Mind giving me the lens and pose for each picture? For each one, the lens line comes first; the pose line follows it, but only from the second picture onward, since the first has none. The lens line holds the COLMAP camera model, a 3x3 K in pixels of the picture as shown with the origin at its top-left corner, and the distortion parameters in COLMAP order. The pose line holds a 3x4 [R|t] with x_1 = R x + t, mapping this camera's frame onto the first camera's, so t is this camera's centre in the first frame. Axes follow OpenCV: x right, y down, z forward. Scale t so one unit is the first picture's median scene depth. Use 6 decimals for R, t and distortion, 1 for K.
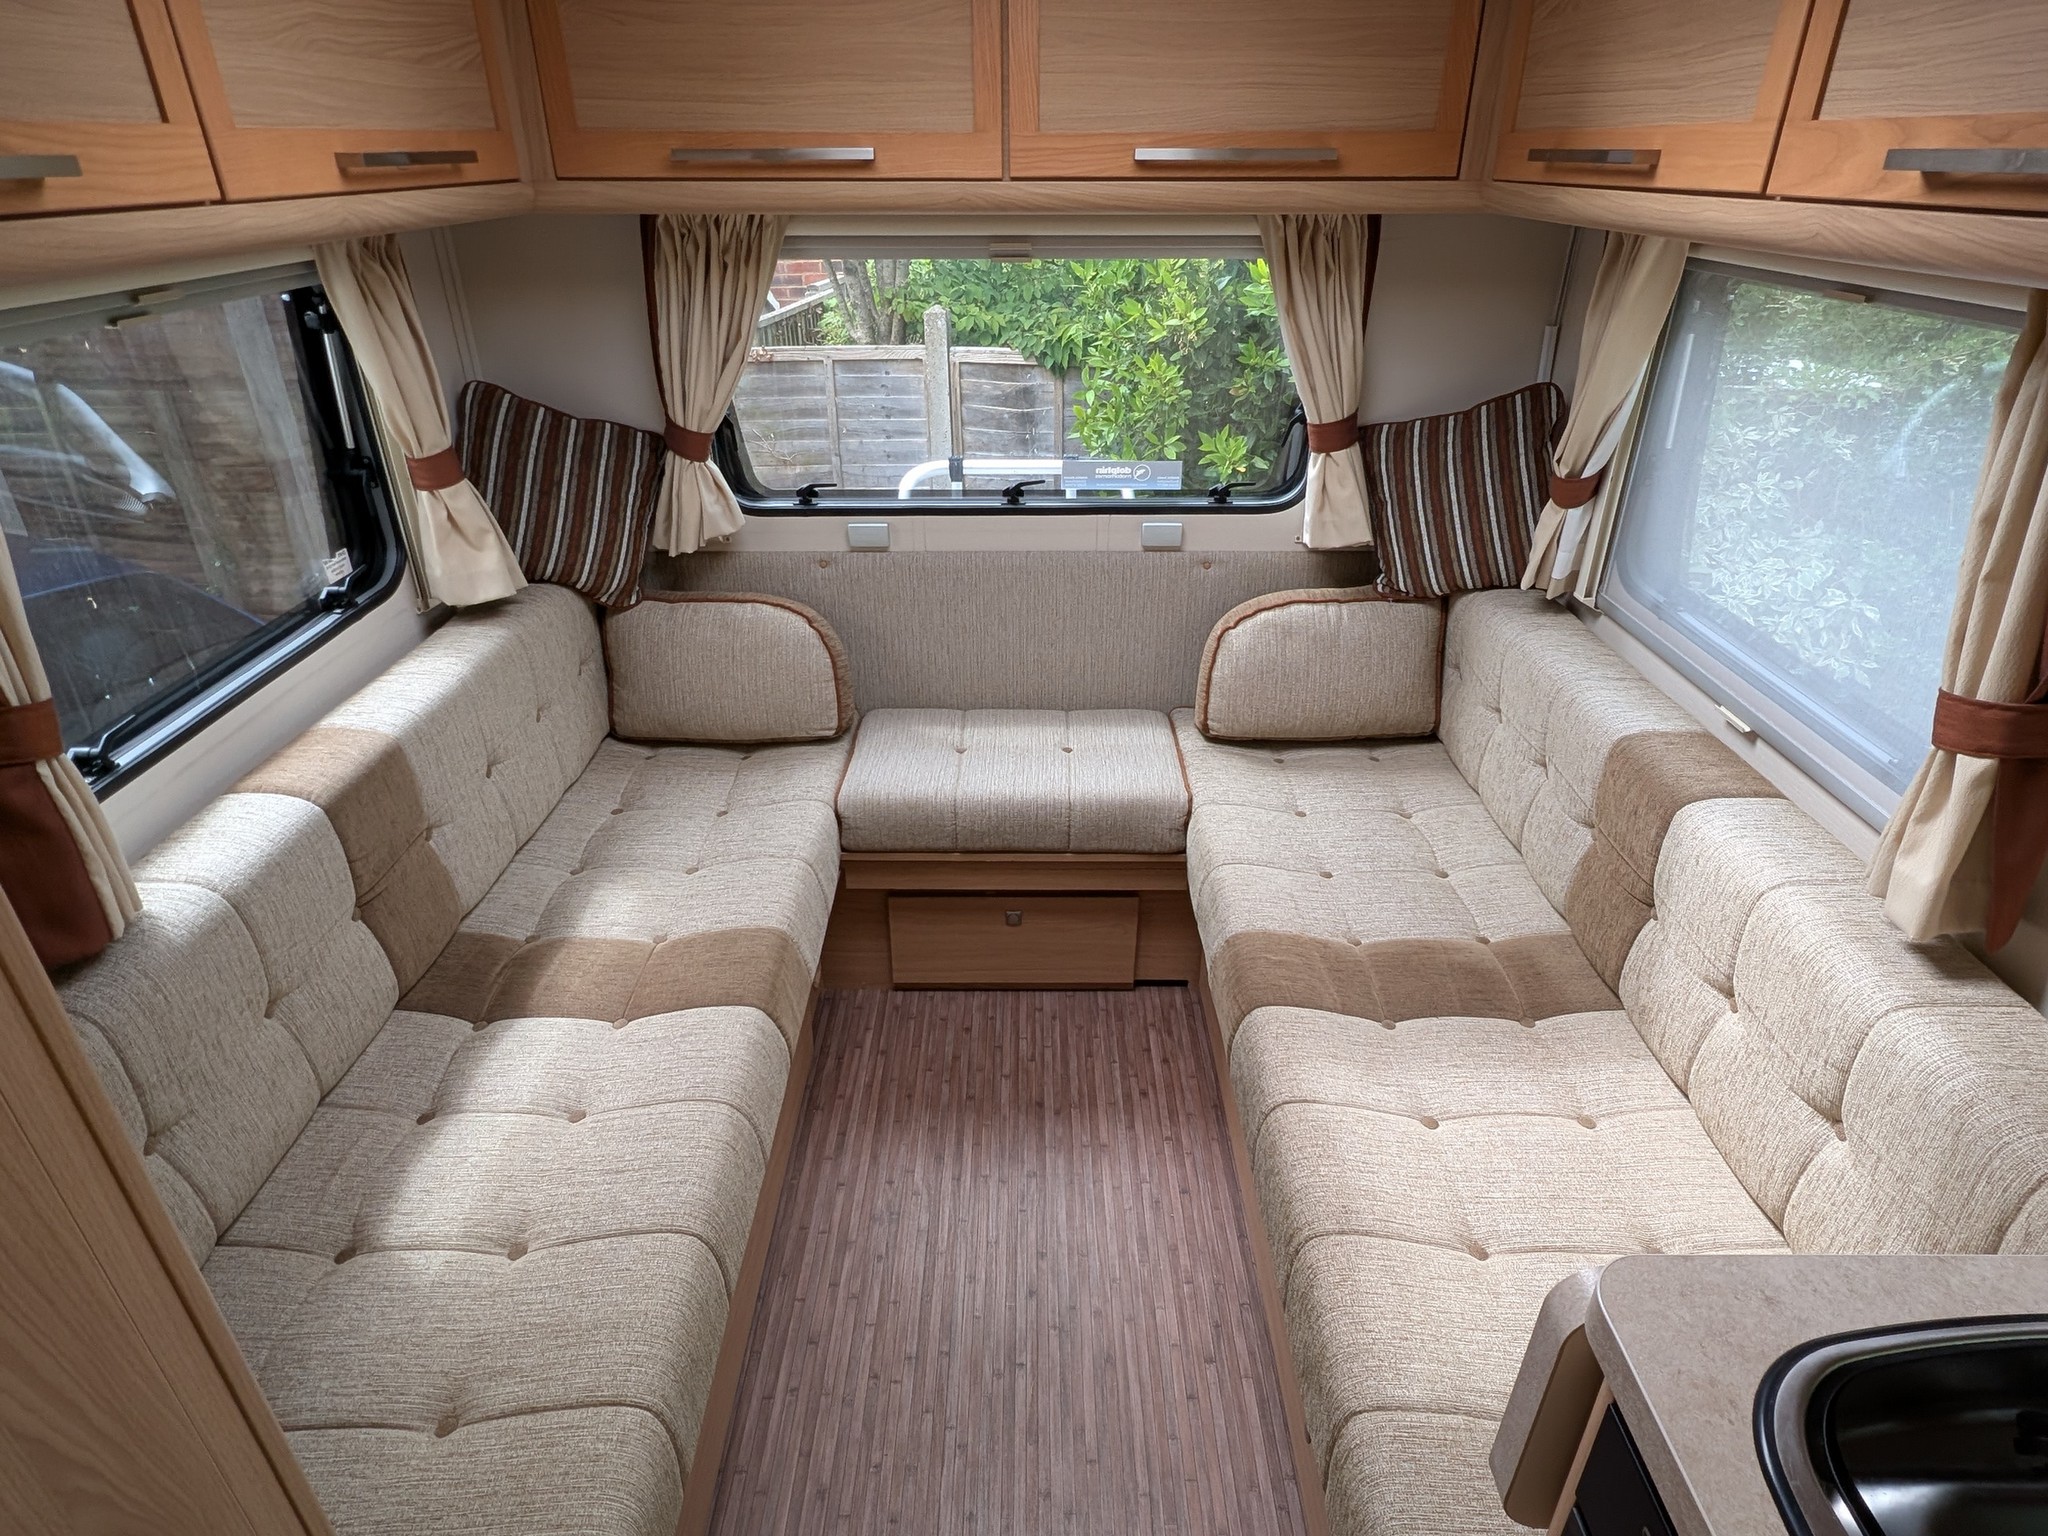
lens RADIAL K [[1155.2, 0, 1029.8], [0, 1155.2, 762.1], [0, 0, 1]] dist [0.003621, -0.002108]
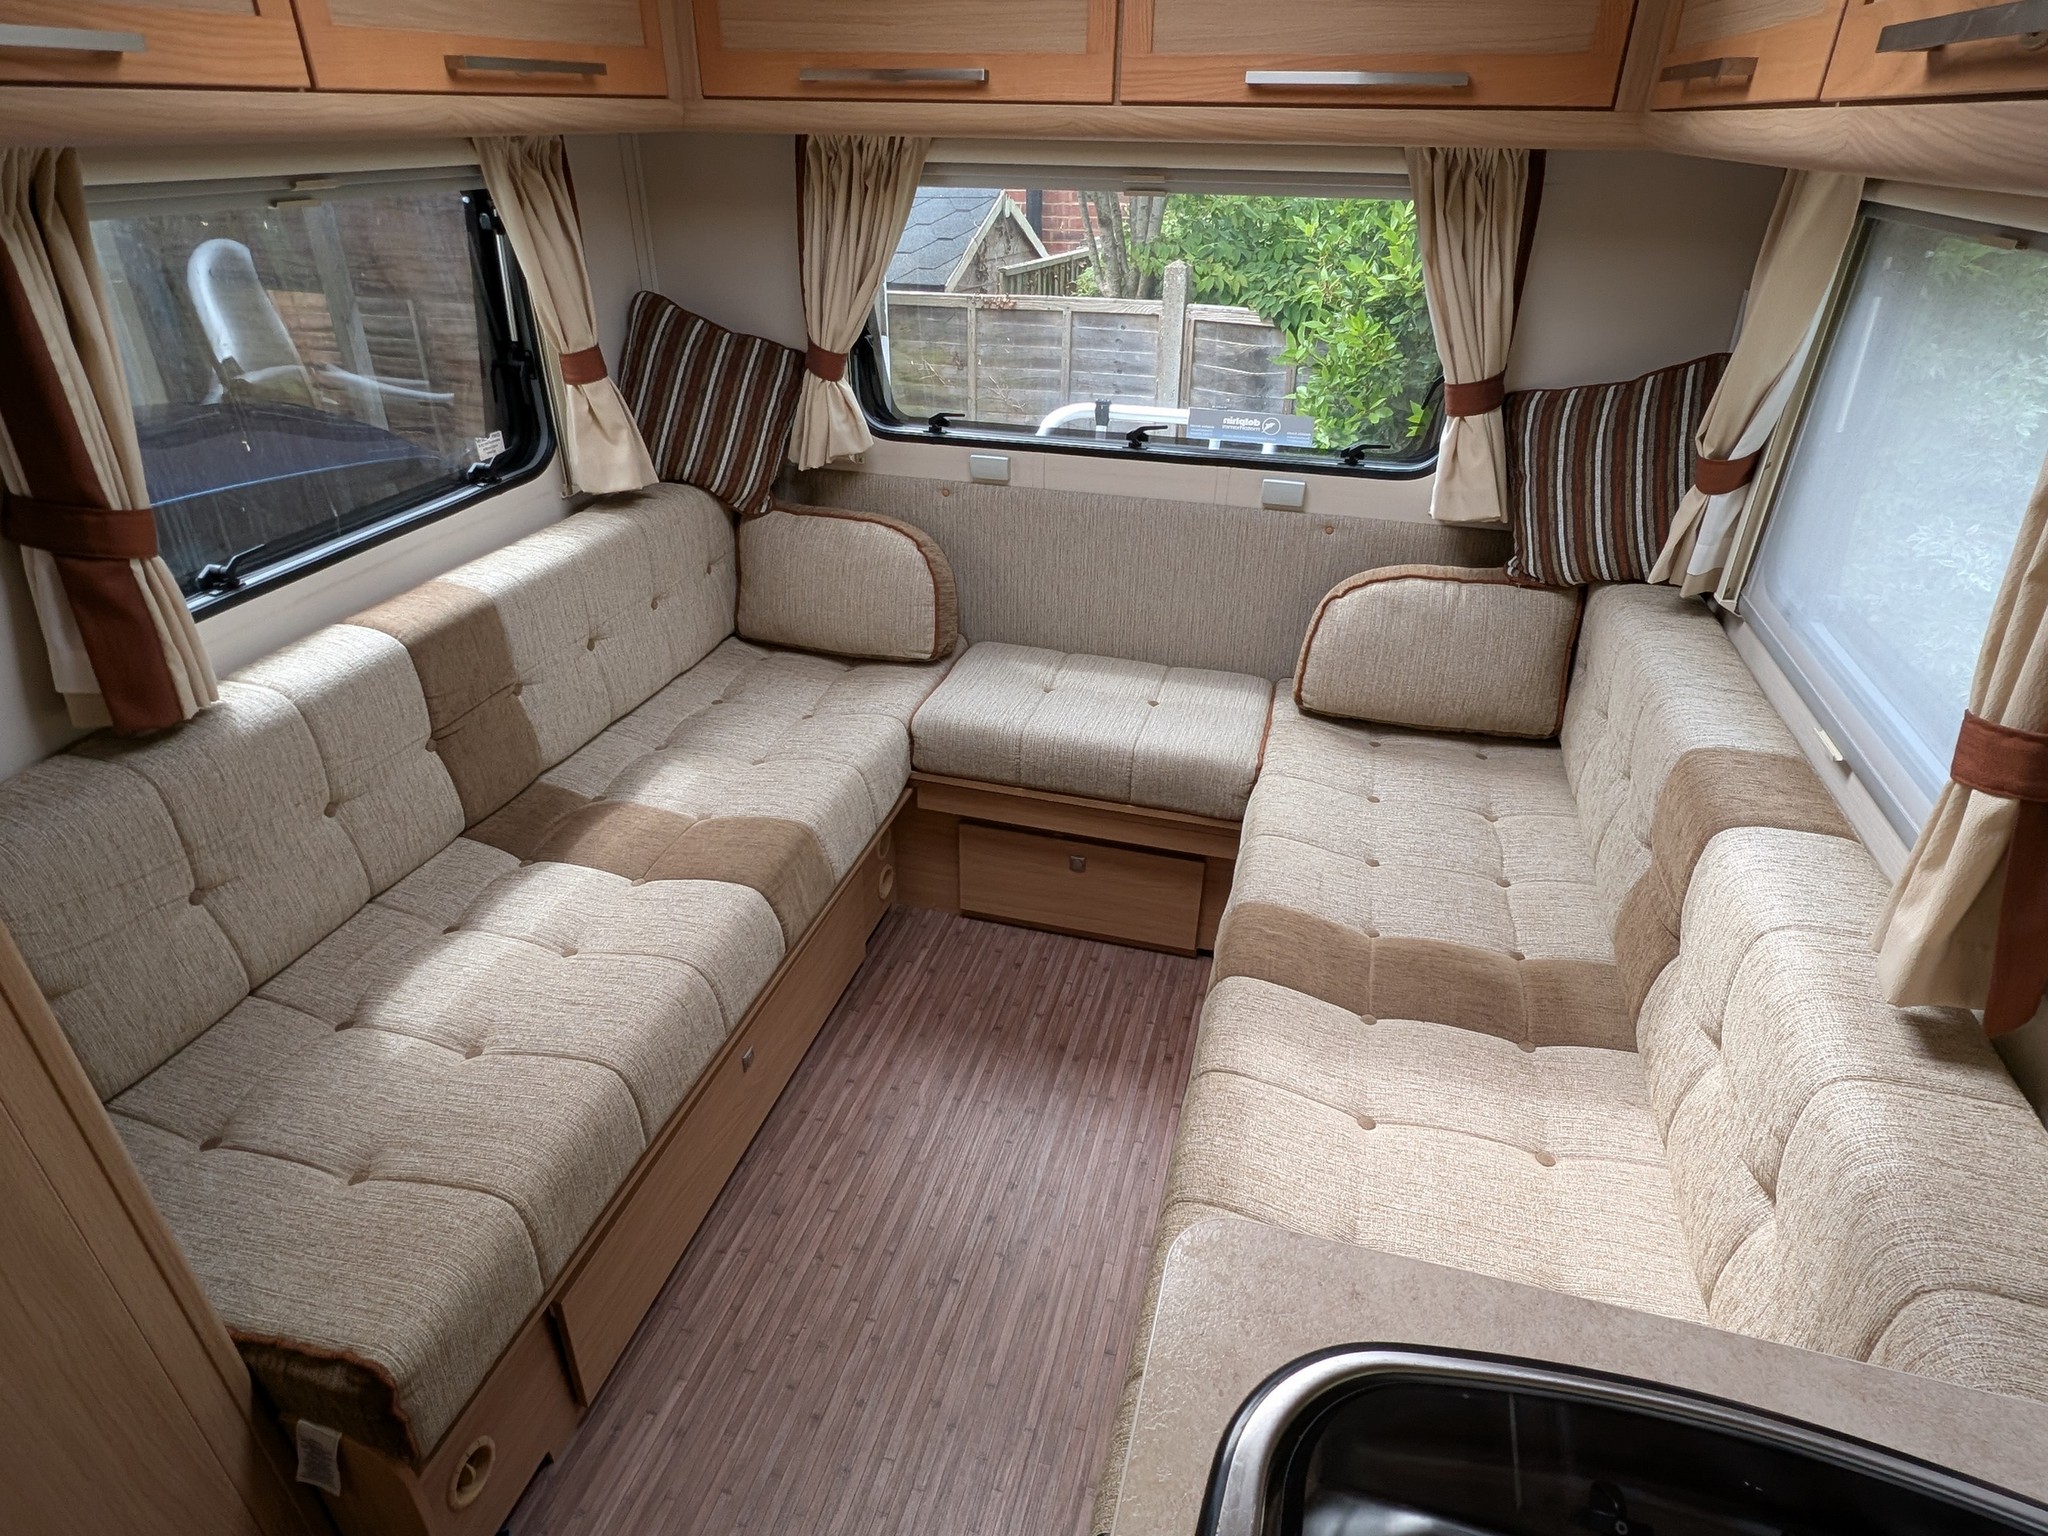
lens RADIAL K [[1155.2, 0, 1030.8], [0, 1155.2, 763.0], [0, 0, 1]] dist [0.003621, -0.002108]
pose [[0.963861, 0.141894, -0.225474, 0.207794], [-0.136785, 0.989864, 0.038203, 0.021318], [0.228610, -0.005981, 0.973500, 0.026313]]
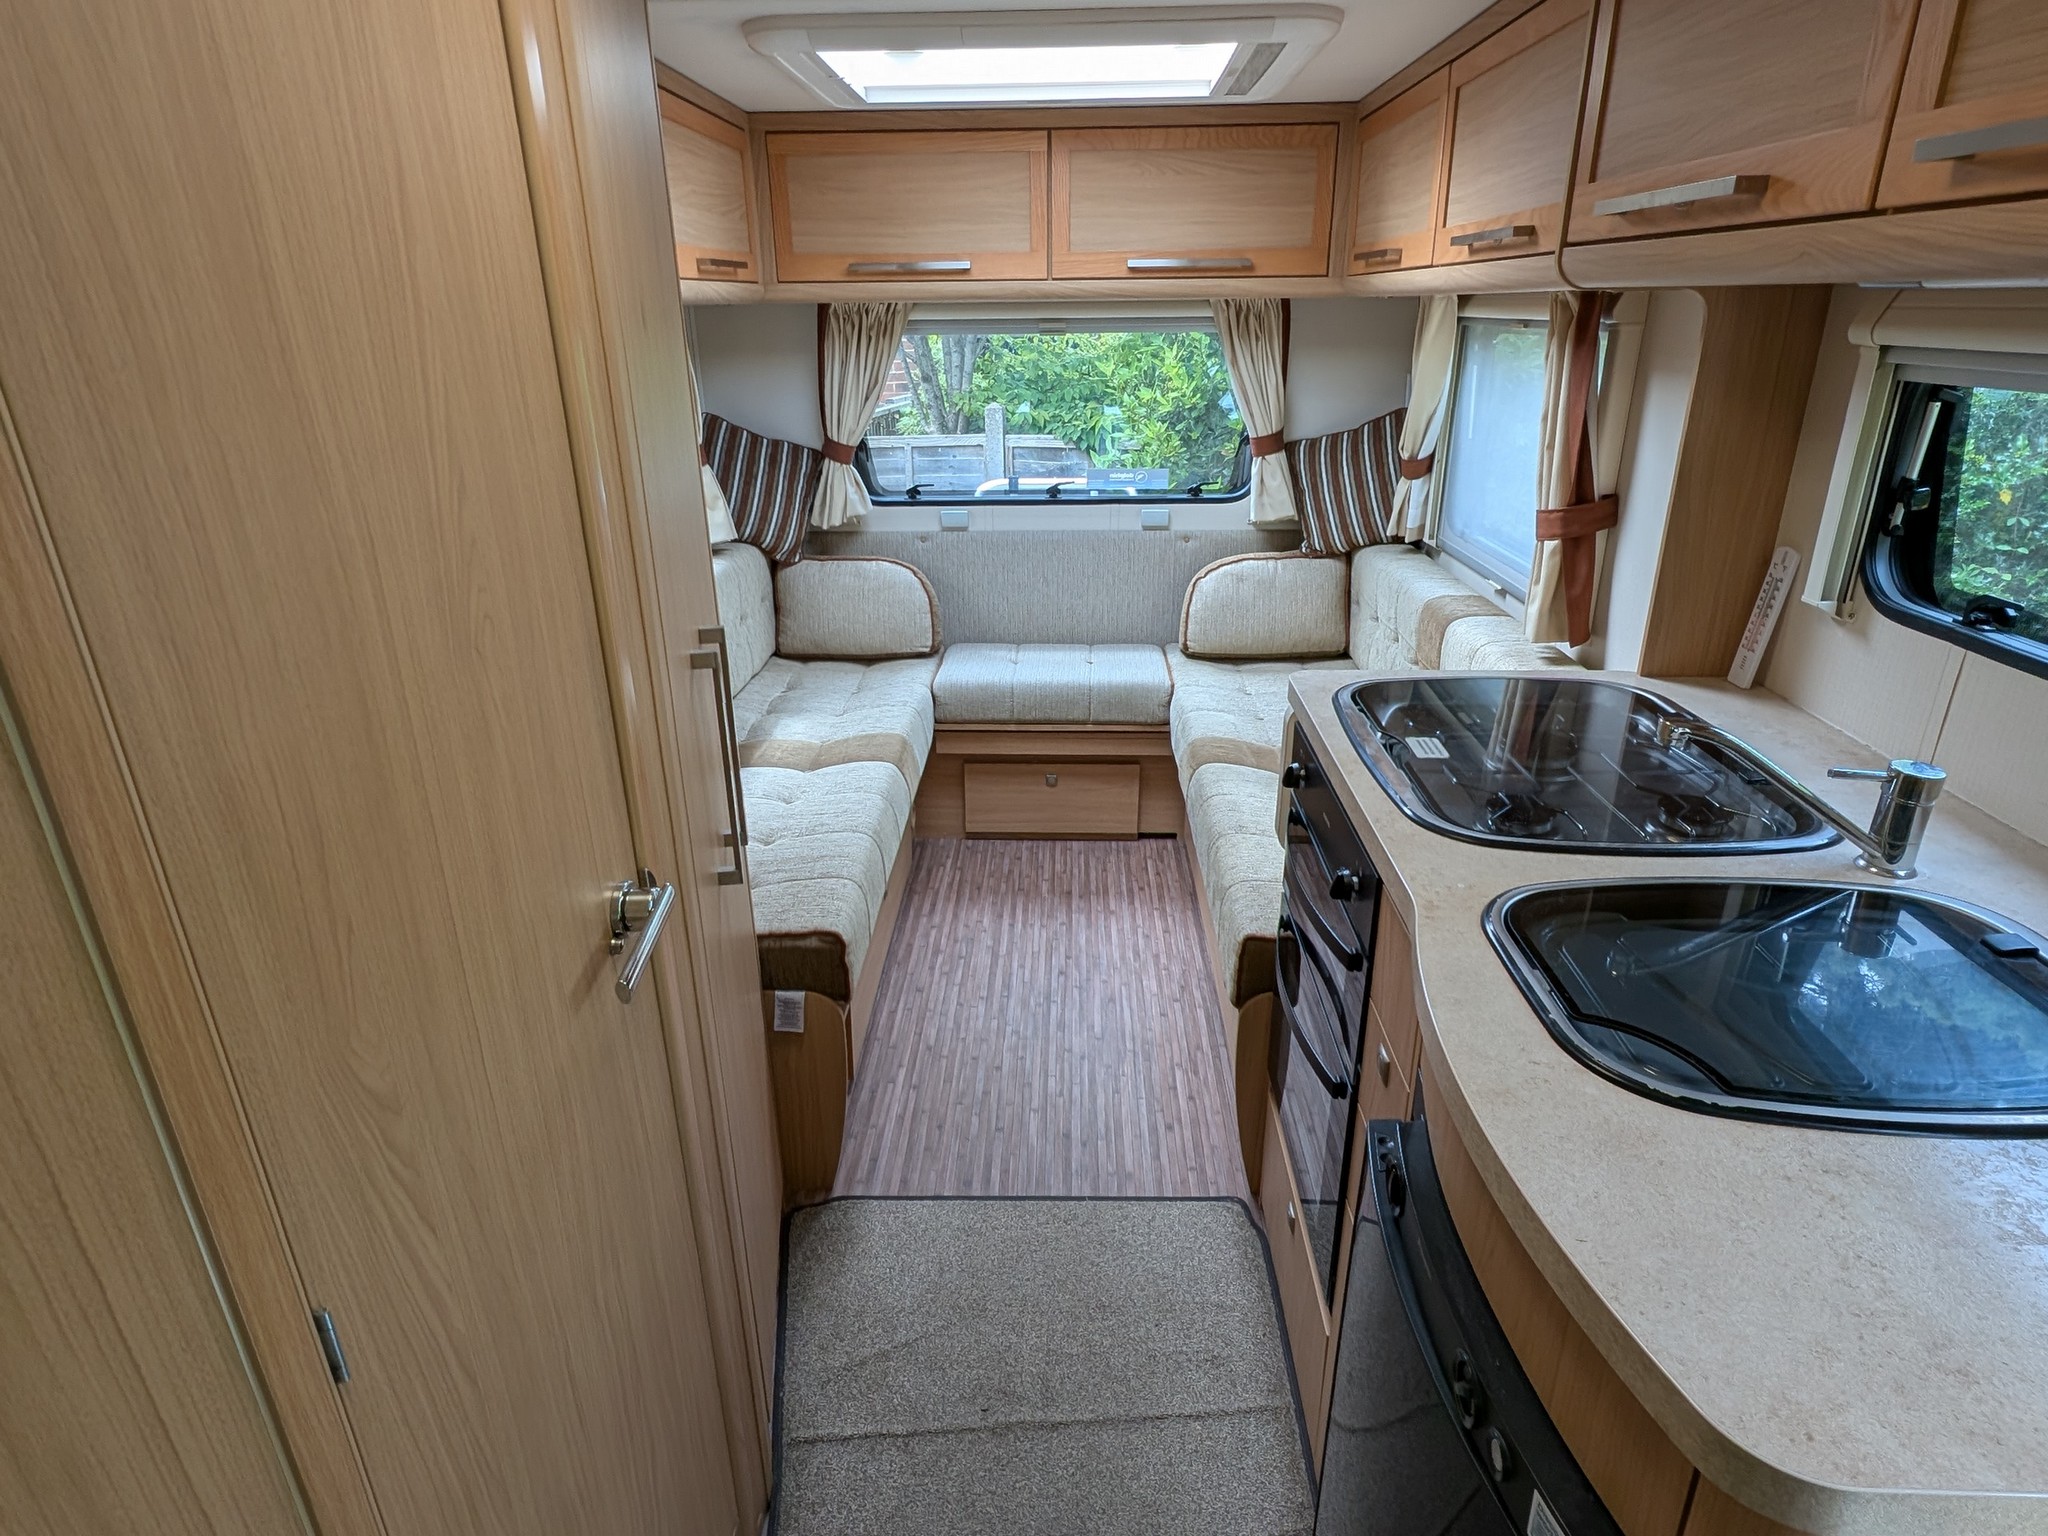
lens RADIAL K [[1155.2, 0, 1030.6], [0, 1155.2, 761.6], [0, 0, 1]] dist [0.003621, -0.002108]
pose [[0.999345, 0.004232, -0.035930, 0.014329], [-0.008265, 0.993577, -0.112856, 0.355672], [0.035222, 0.113079, 0.992962, -0.544083]]
